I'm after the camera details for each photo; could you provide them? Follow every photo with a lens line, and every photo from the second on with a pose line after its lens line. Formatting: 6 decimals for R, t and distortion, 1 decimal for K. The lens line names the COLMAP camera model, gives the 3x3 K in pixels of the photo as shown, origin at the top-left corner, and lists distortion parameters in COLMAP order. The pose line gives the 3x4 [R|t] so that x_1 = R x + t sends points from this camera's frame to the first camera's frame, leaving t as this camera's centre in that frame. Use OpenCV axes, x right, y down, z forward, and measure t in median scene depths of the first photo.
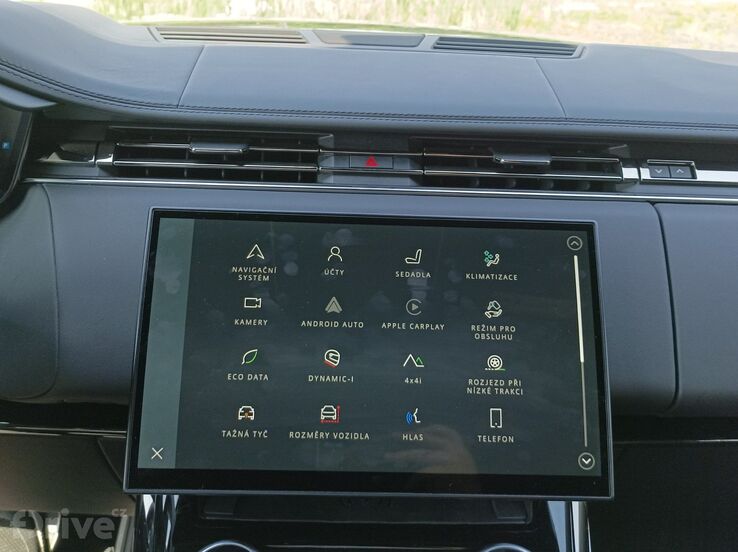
lens RADIAL K [[784.2, 0, 369.0], [0, 784.2, 276.0], [0, 0, 1]] dist [-0.002075, 0.010216]
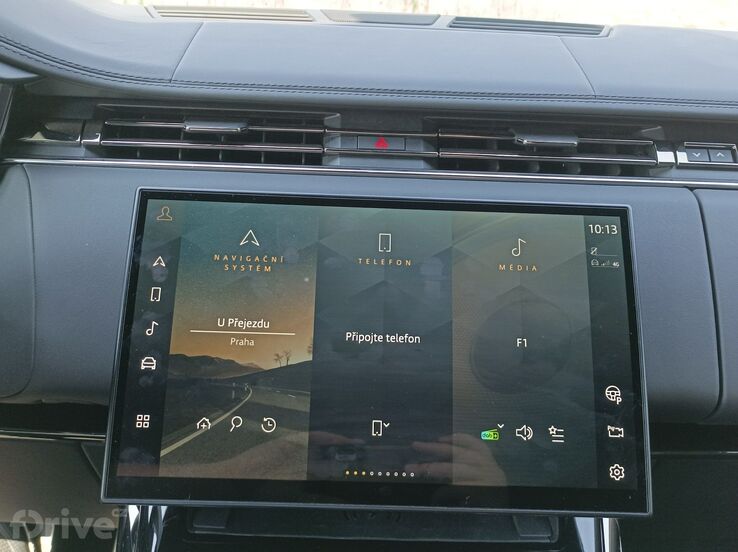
lens RADIAL K [[784.2, 0, 369.0], [0, 784.2, 276.0], [0, 0, 1]] dist [-0.002075, 0.010216]
pose [[0.999852, 0.005918, -0.016160, 0.004226], [-0.006164, 0.999865, -0.015209, 0.024068], [0.016067, 0.015307, 0.999754, 0.087106]]
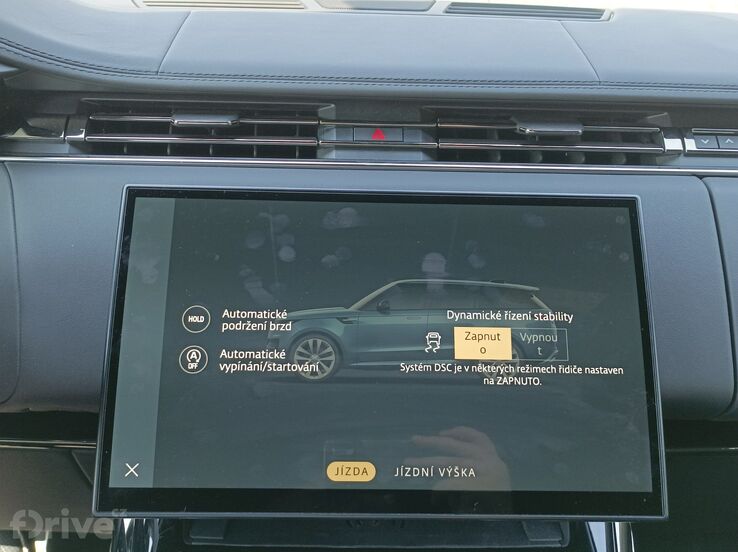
lens RADIAL K [[784.2, 0, 369.0], [0, 784.2, 276.0], [0, 0, 1]] dist [-0.002075, 0.010216]
pose [[0.999908, -0.010730, -0.008270, -0.001908], [0.010704, 0.999937, -0.003233, 0.016501], [0.008304, 0.003144, 0.999961, 0.120552]]
